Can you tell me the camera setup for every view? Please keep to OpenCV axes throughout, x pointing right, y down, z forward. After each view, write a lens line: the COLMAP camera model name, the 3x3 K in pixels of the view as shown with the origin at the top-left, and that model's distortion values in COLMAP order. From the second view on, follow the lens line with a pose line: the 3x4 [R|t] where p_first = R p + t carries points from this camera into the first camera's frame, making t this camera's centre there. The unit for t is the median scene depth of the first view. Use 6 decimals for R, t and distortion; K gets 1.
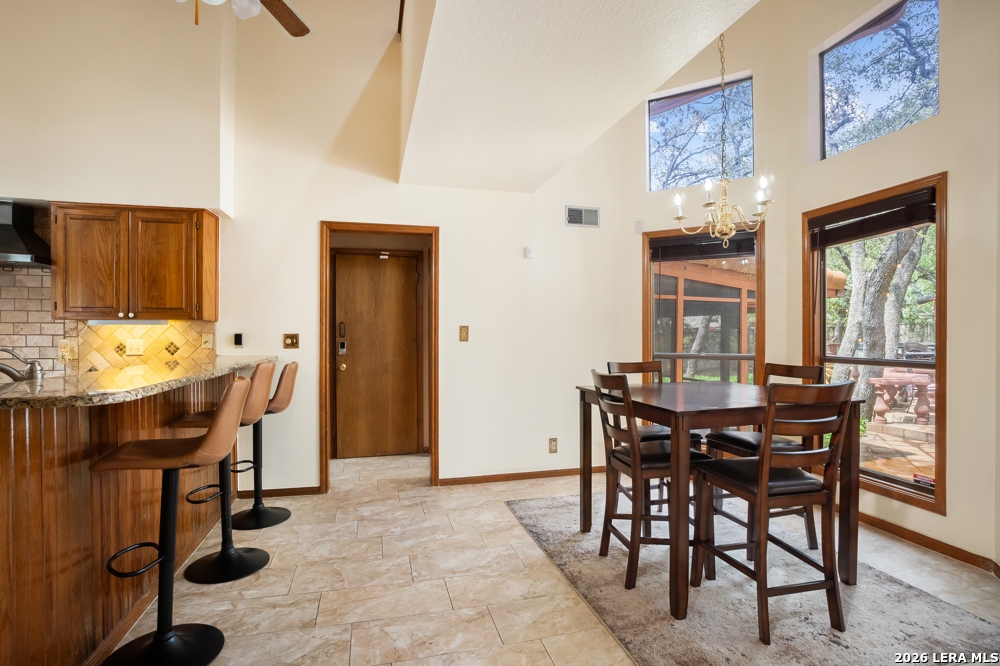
lens RADIAL K [[488.1, 0, 497.3], [0, 488.1, 333.3], [0, 0, 1]] dist [-0.024072, 0.002810]
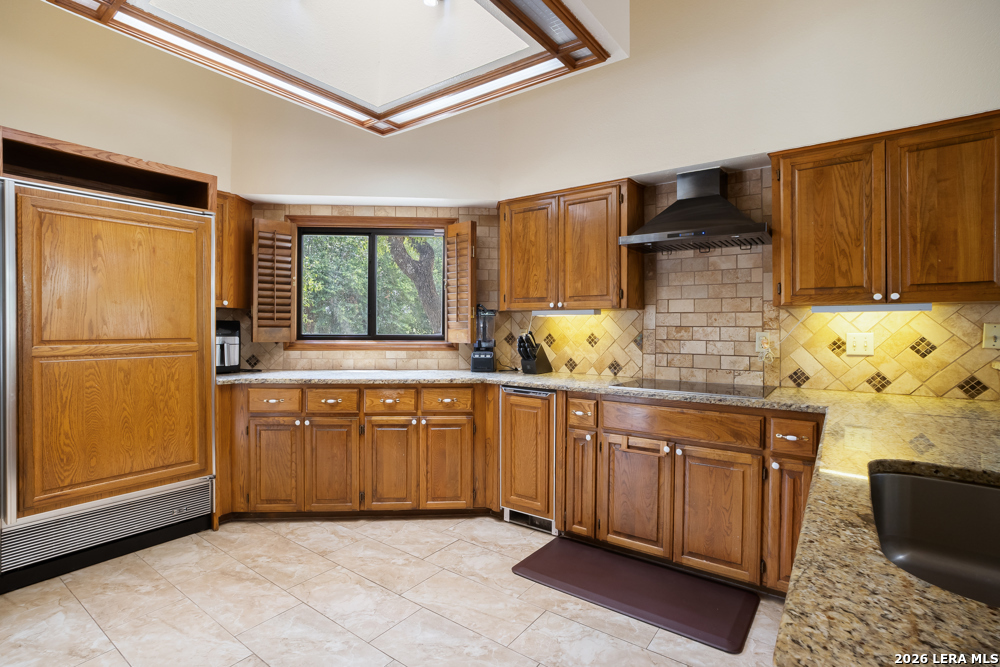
lens RADIAL K [[488.1, 0, 499.6], [0, 488.1, 330.7], [0, 0, 1]] dist [-0.024072, 0.002810]
pose [[0.632771, 0.003990, -0.774329, -0.577214], [0.003498, 0.999962, 0.008011, 0.002100], [0.774331, -0.007778, 0.632733, 0.159859]]
